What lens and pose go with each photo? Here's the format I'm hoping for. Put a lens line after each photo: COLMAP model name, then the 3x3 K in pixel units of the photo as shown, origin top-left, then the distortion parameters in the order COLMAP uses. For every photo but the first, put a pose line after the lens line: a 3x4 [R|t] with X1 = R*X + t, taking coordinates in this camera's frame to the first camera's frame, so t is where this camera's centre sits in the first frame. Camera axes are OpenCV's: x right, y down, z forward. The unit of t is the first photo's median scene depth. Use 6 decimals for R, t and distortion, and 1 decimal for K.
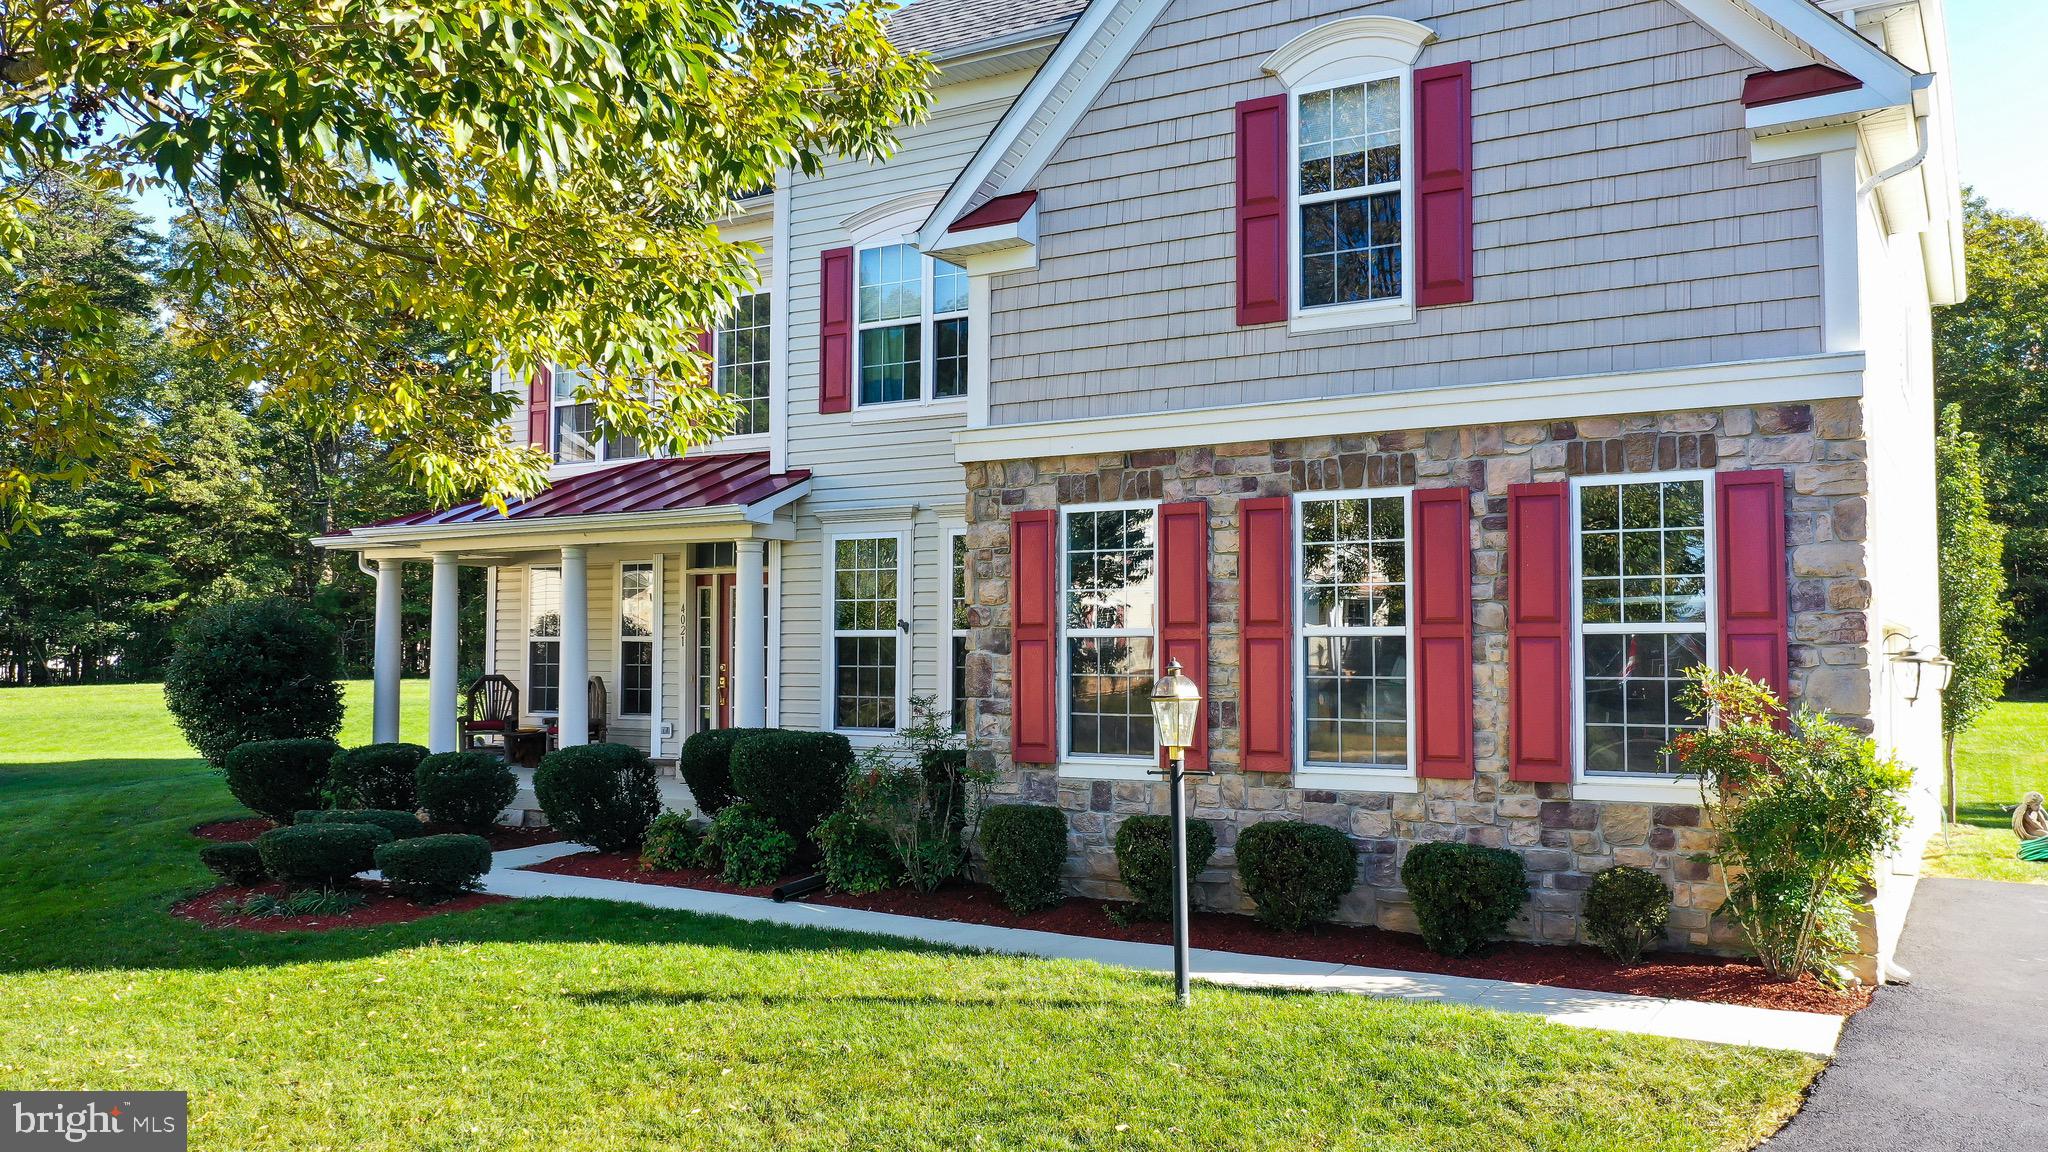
lens RADIAL K [[1642.0, 0, 1011.2], [0, 1642.0, 575.4], [0, 0, 1]] dist [-0.006432, 0.009863]
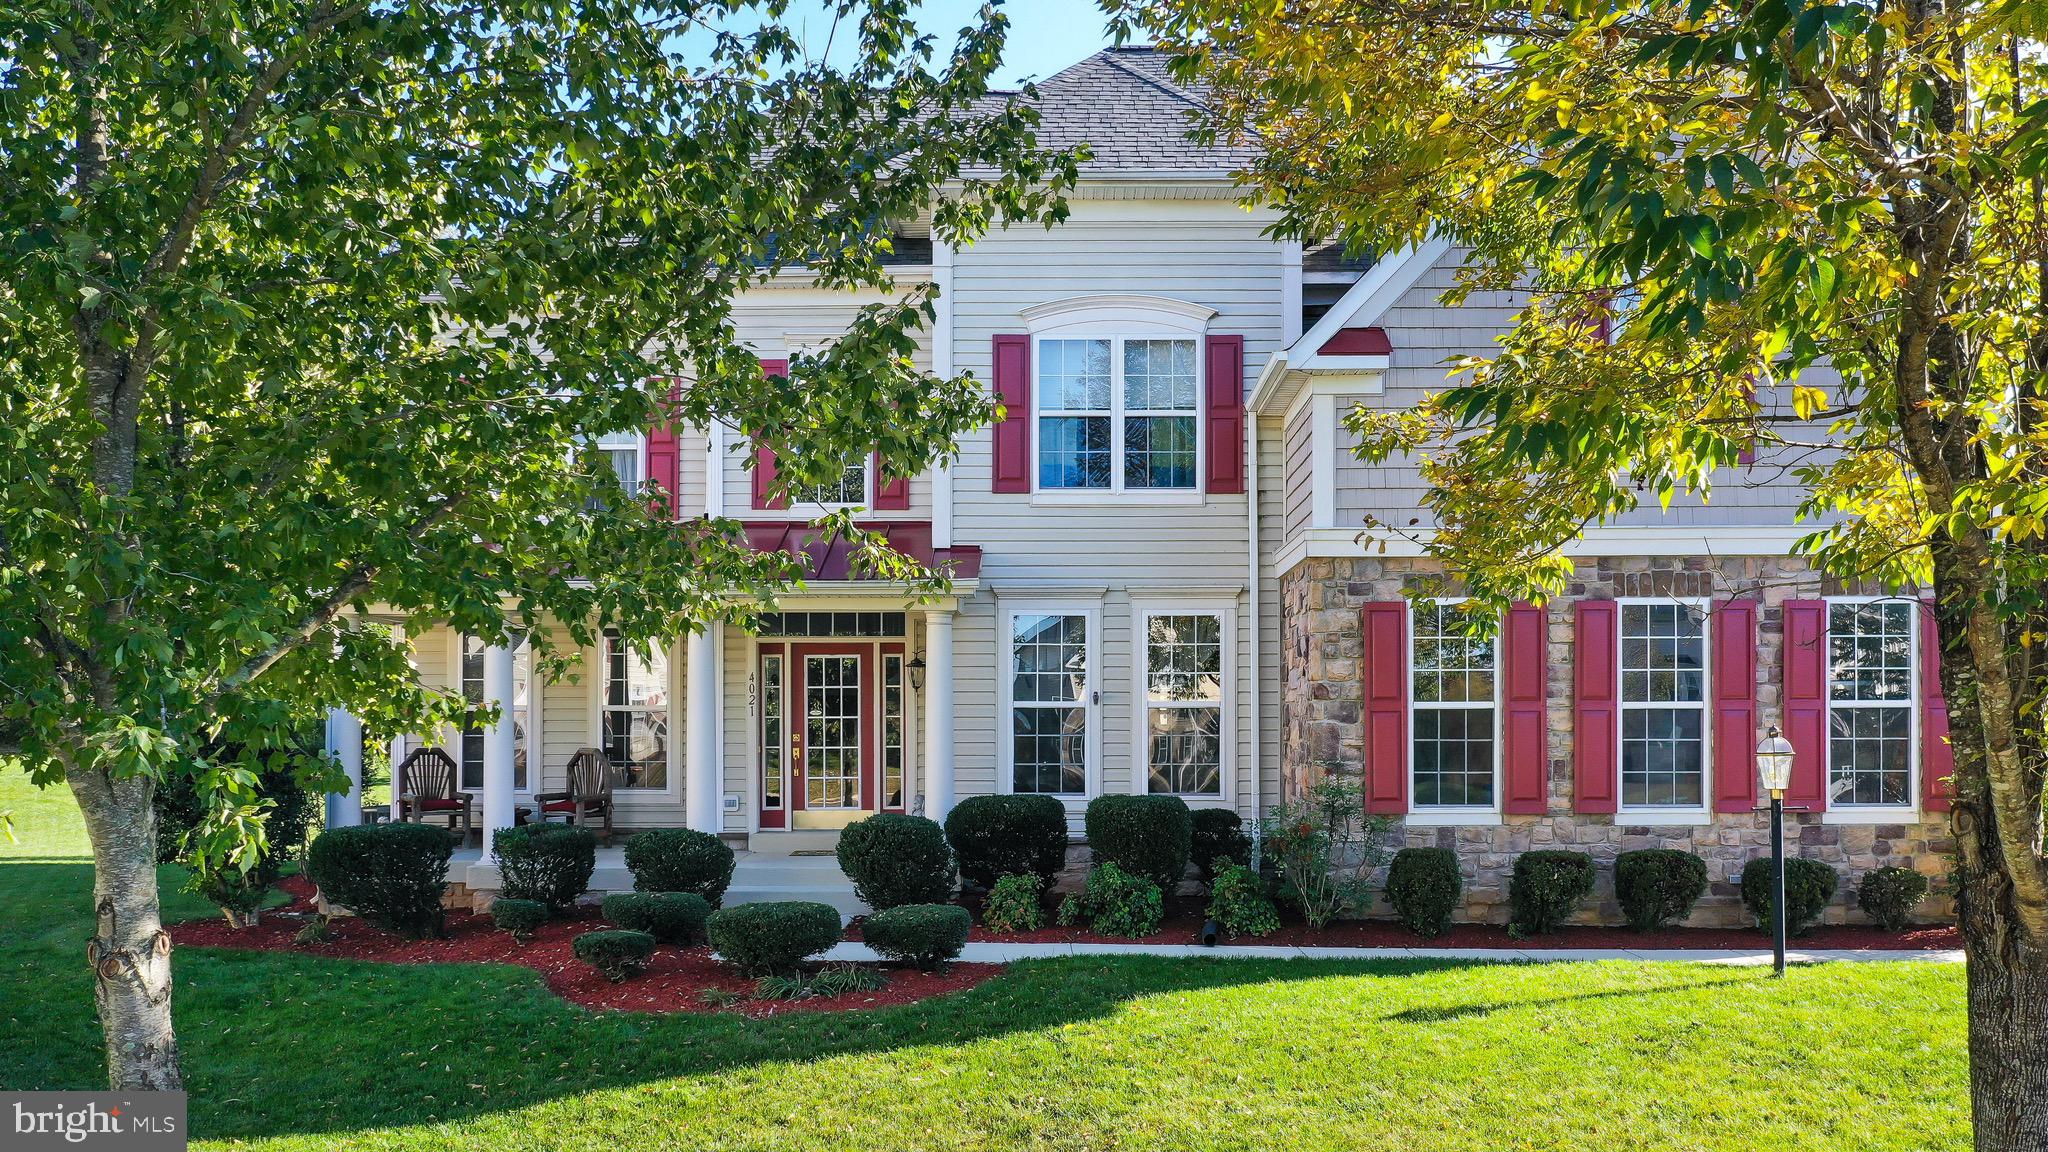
lens RADIAL K [[1581.4, 0, 1086.7], [0, 1581.4, 681.5], [0, 0, 1]] dist [0.061215, 0.002448]
pose [[0.832892, 0.008997, 0.553363, -0.849767], [-0.022211, 0.999606, 0.017178, 0.003300], [-0.552990, -0.026598, 0.832763, 0.178418]]
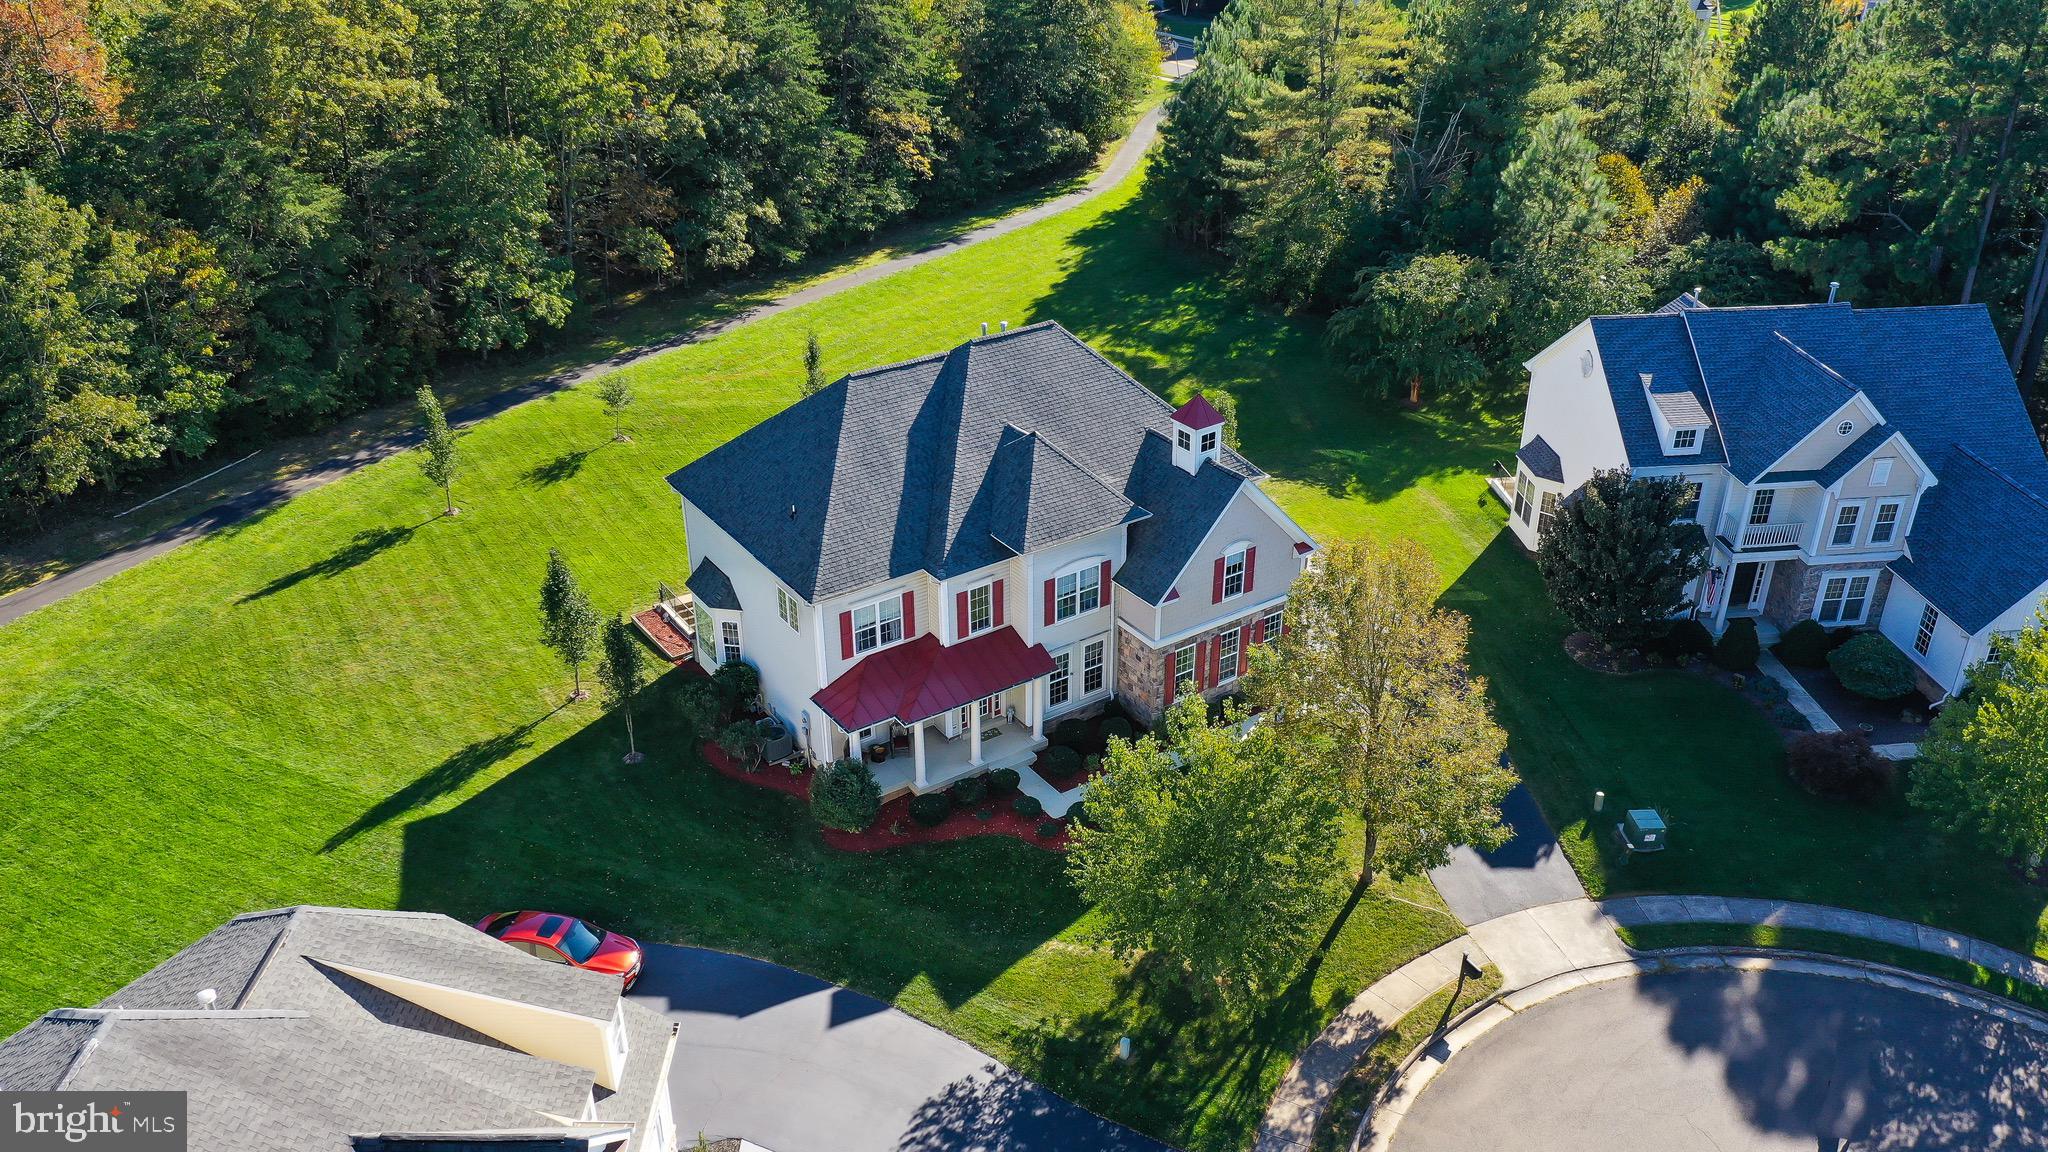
lens RADIAL K [[1642.0, 0, 1011.2], [0, 1642.0, 575.4], [0, 0, 1]] dist [-0.006432, 0.009863]
pose [[0.426557, -0.423038, 0.799430, -3.644462], [-0.033594, 0.875854, 0.481405, -2.360870], [-0.903836, -0.232203, 0.359391, -0.091879]]
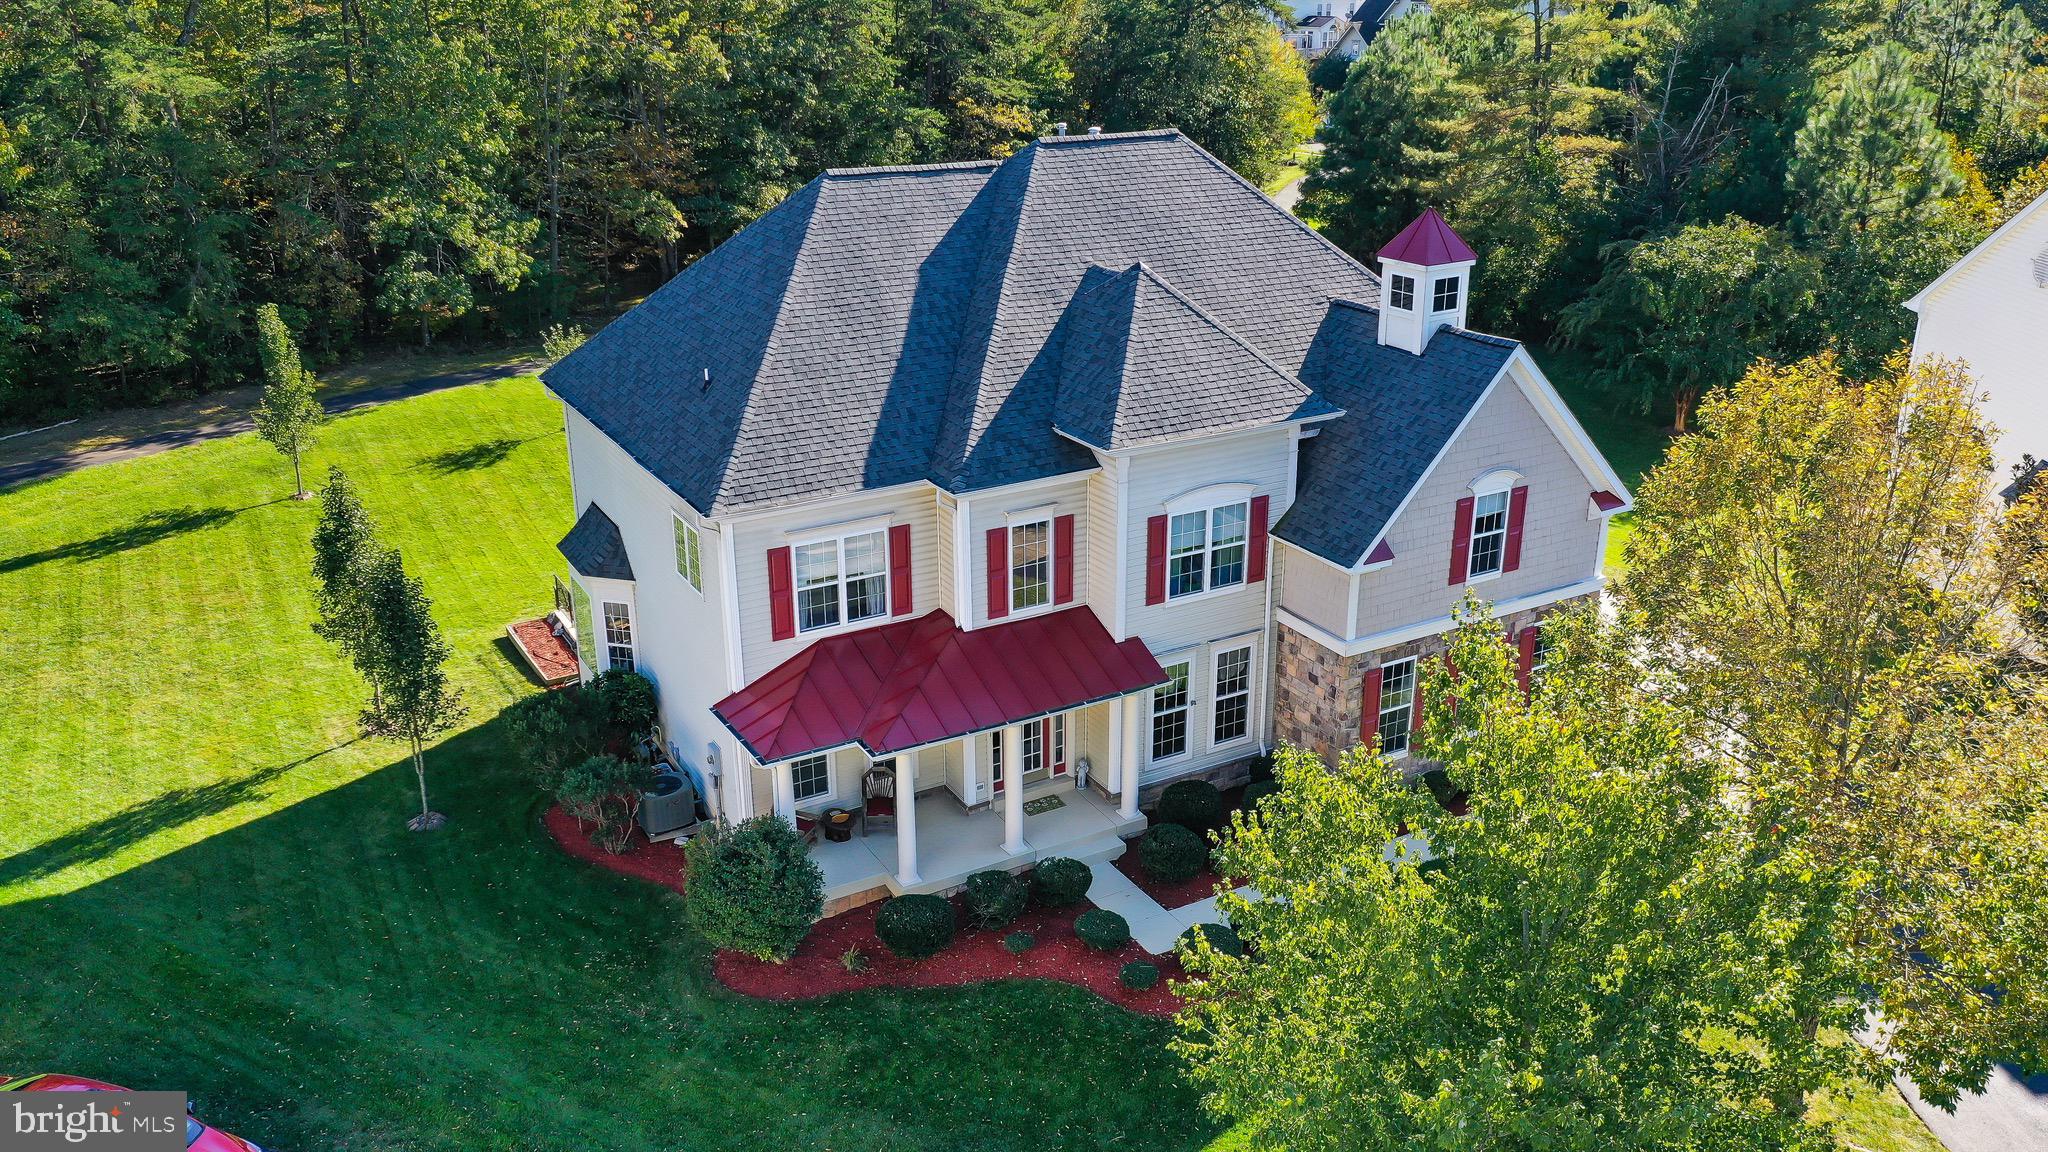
lens RADIAL K [[1642.0, 0, 1011.2], [0, 1642.0, 575.4], [0, 0, 1]] dist [-0.006432, 0.009863]
pose [[0.498734, -0.305682, 0.811063, -2.219740], [-0.033826, 0.928169, 0.370619, -1.071323], [-0.866095, -0.212276, 0.452569, 0.452728]]
